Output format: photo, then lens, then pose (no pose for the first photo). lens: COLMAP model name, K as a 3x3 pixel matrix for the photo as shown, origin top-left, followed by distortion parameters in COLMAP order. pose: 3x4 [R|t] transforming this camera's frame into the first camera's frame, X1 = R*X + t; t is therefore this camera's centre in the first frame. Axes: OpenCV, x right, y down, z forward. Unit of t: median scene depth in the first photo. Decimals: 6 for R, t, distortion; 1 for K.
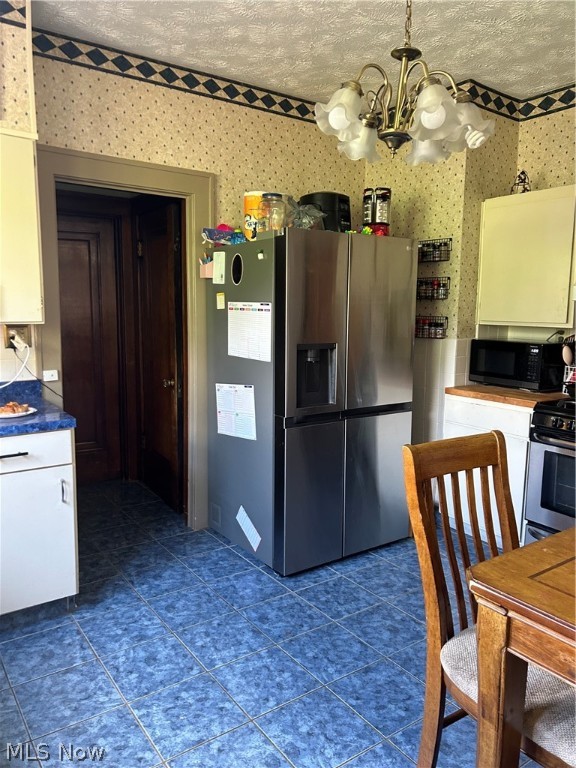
lens RADIAL K [[577.2, 0, 282.8], [0, 577.2, 382.9], [0, 0, 1]] dist [0.052401, -0.058627]
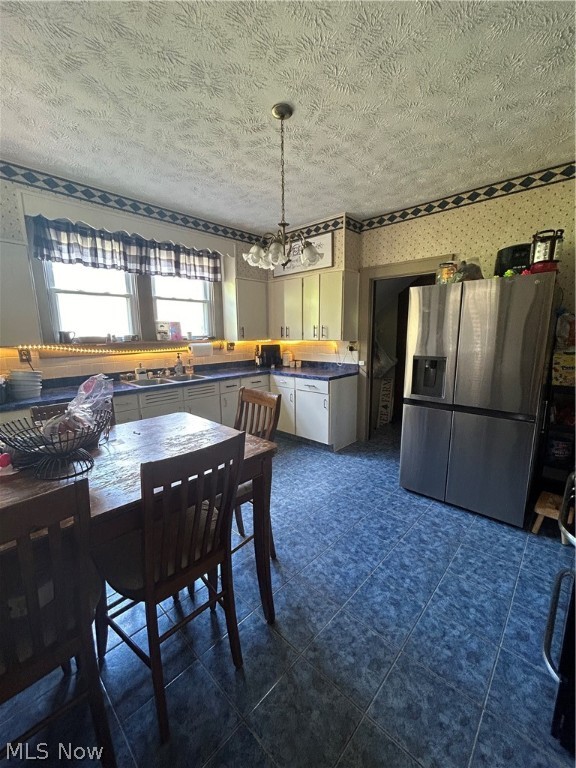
lens RADIAL K [[307.9, 0, 288.0], [0, 307.9, 383.5], [0, 0, 1]] dist [0.001183, 0.000048]
pose [[0.204153, 0.150310, -0.967331, 0.991527], [-0.118960, 0.984628, 0.127892, -0.070796], [0.971684, 0.088964, 0.218896, 0.538248]]
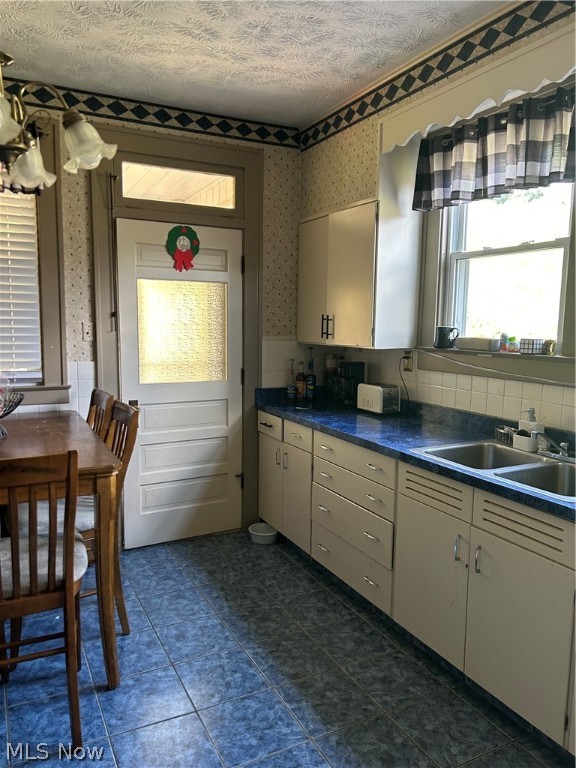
lens RADIAL K [[577.2, 0, 279.9], [0, 577.2, 389.6], [0, 0, 1]] dist [0.052401, -0.058627]
pose [[-0.989076, -0.041974, 0.141305, -0.240309], [-0.005293, 0.968096, 0.250525, -0.202118], [-0.147312, 0.247040, -0.957742, 1.274135]]
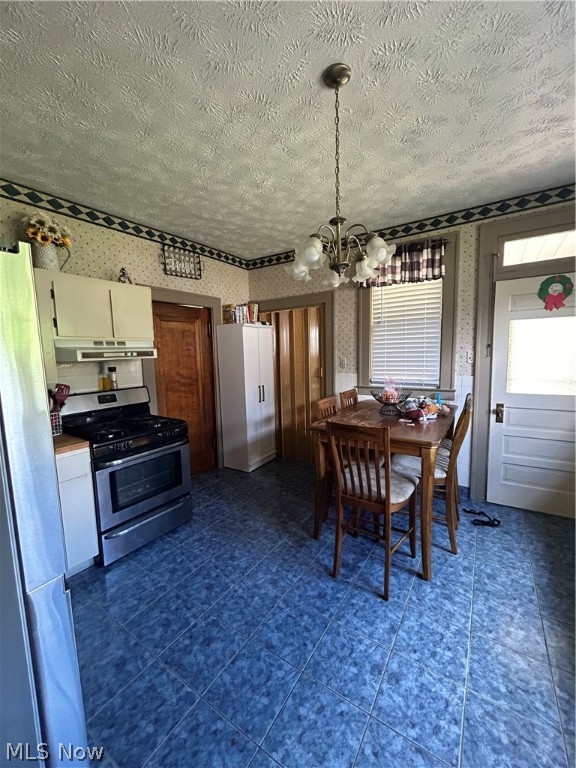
lens RADIAL K [[307.9, 0, 287.2], [0, 307.9, 382.7], [0, 0, 1]] dist [0.001183, 0.000048]
pose [[-0.371688, -0.097642, 0.923209, -0.421022], [0.140560, 0.977070, 0.159929, -0.175784], [-0.917655, 0.189210, -0.349440, 1.036943]]
